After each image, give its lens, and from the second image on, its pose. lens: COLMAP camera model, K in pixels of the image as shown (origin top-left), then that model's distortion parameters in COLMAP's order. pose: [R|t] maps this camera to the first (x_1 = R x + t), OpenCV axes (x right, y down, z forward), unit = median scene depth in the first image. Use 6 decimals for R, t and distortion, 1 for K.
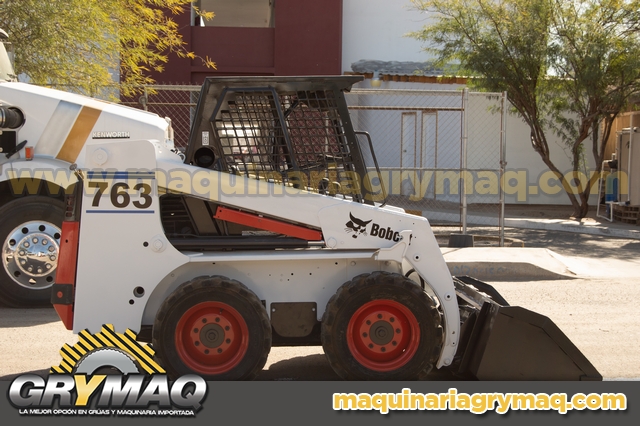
lens RADIAL K [[1287.2, 0, 320.1], [0, 1287.2, 212.1], [0, 0, 1]] dist [-0.020699, 0.000000]
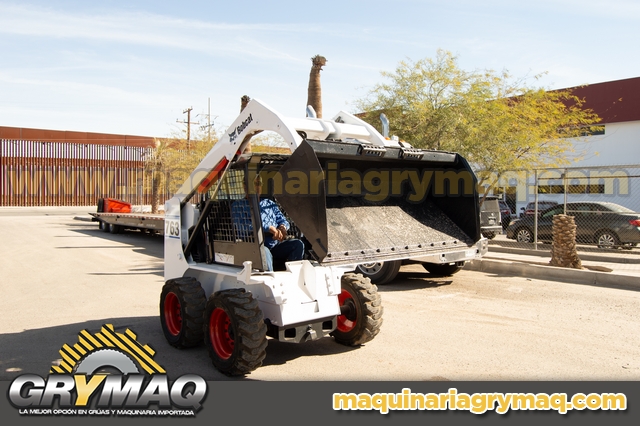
lens RADIAL K [[505.4, 0, 322.9], [0, 505.4, 212.2], [0, 0, 1]] dist [-0.097521, 0.041807]
pose [[0.589288, 0.007517, -0.807888, 0.543591], [-0.033155, 0.999339, -0.014885, -0.032058], [0.807243, 0.035557, 0.589148, 0.739531]]
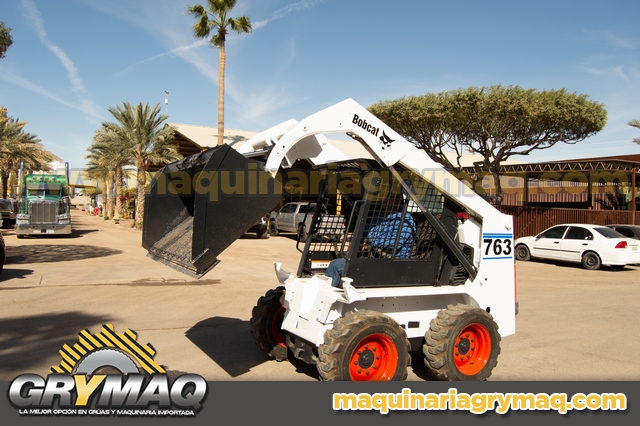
lens RADIAL K [[505.4, 0, 322.6], [0, 505.4, 210.2], [0, 0, 1]] dist [-0.097521, 0.041807]
pose [[-0.898910, -0.039098, -0.436384, 0.287914], [-0.059049, 0.997734, 0.032243, -0.072559], [0.434135, 0.054752, -0.899182, 1.569324]]
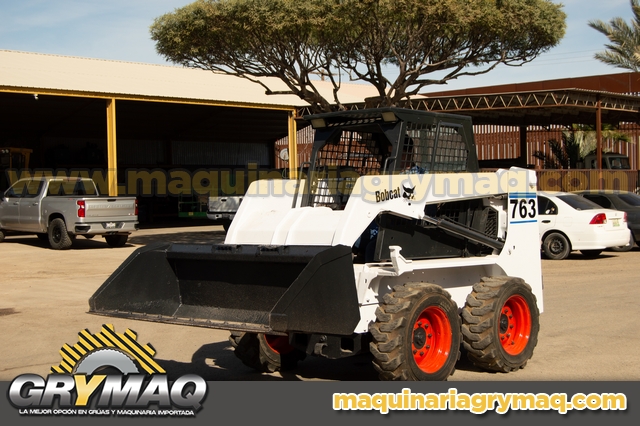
lens RADIAL K [[974.8, 0, 324.3], [0, 974.8, 215.6], [0, 0, 1]] dist [-0.040028, 0.000000]
pose [[-0.722878, 0.015446, -0.690803, 0.655910], [-0.023815, 0.998599, 0.047250, -0.056198], [0.690565, 0.050607, -0.721498, 1.692578]]
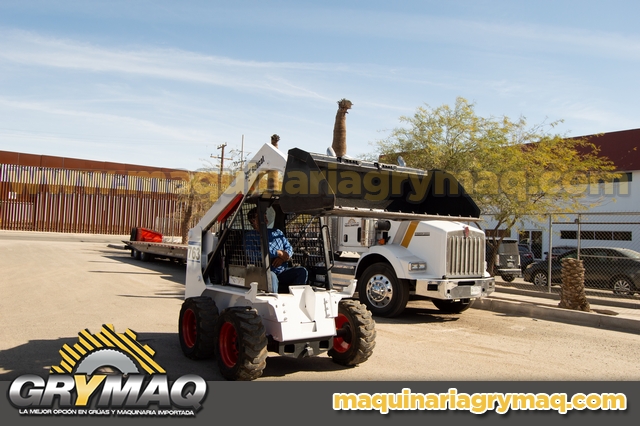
lens RADIAL K [[505.4, 0, 322.2], [0, 505.4, 214.8], [0, 0, 1]] dist [-0.097521, 0.041807]
pose [[0.539484, -0.029375, -0.841483, 0.631586], [-0.073567, 0.993925, -0.081861, -0.023282], [0.838776, 0.106068, 0.534046, 0.723334]]
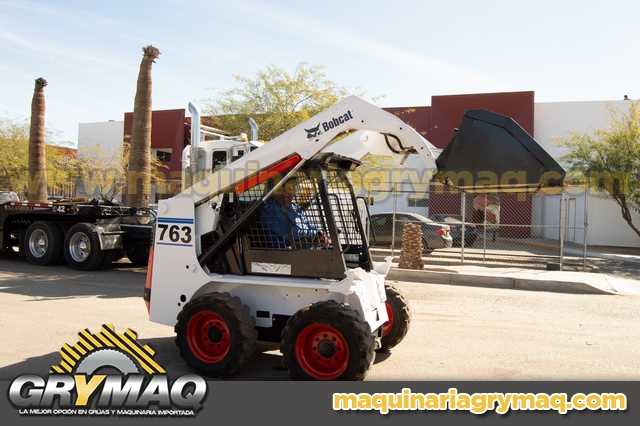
lens RADIAL K [[505.4, 0, 320.4], [0, 505.4, 212.6], [0, 0, 1]] dist [-0.097521, 0.041807]
pose [[0.902893, 0.017436, -0.429511, 0.249971], [-0.041261, 0.998079, -0.046219, -0.017420], [0.427880, 0.059453, 0.901878, 0.530945]]
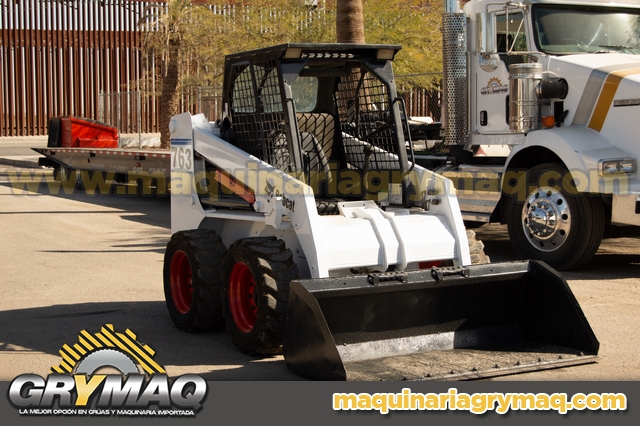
lens RADIAL K [[1237.7, 0, 319.2], [0, 1237.7, 214.6], [0, 0, 1]] dist [-0.068727, 0.000000]
pose [[0.412595, 0.052786, -0.909384, 0.939588], [-0.028751, 0.998577, 0.044919, -0.015685], [0.910461, 0.007612, 0.413526, 0.629376]]
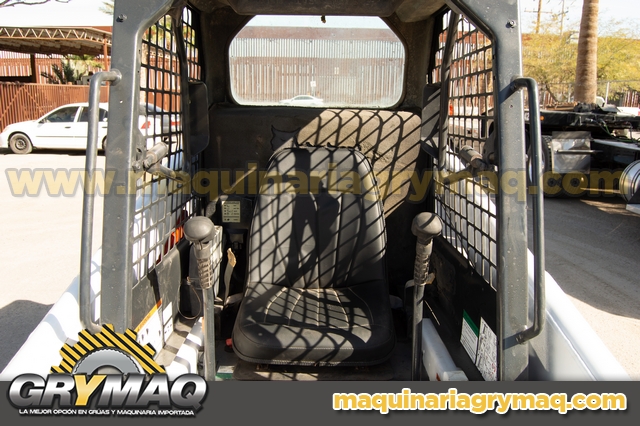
lens RADIAL K [[505.4, 0, 322.3], [0, 505.4, 211.8], [0, 0, 1]] dist [-0.097521, 0.041807]
pose [[-0.049540, 0.208015, -0.976870, 0.152276], [-0.066080, 0.975246, 0.211020, -0.059070], [0.996584, 0.075005, -0.034568, 1.073404]]
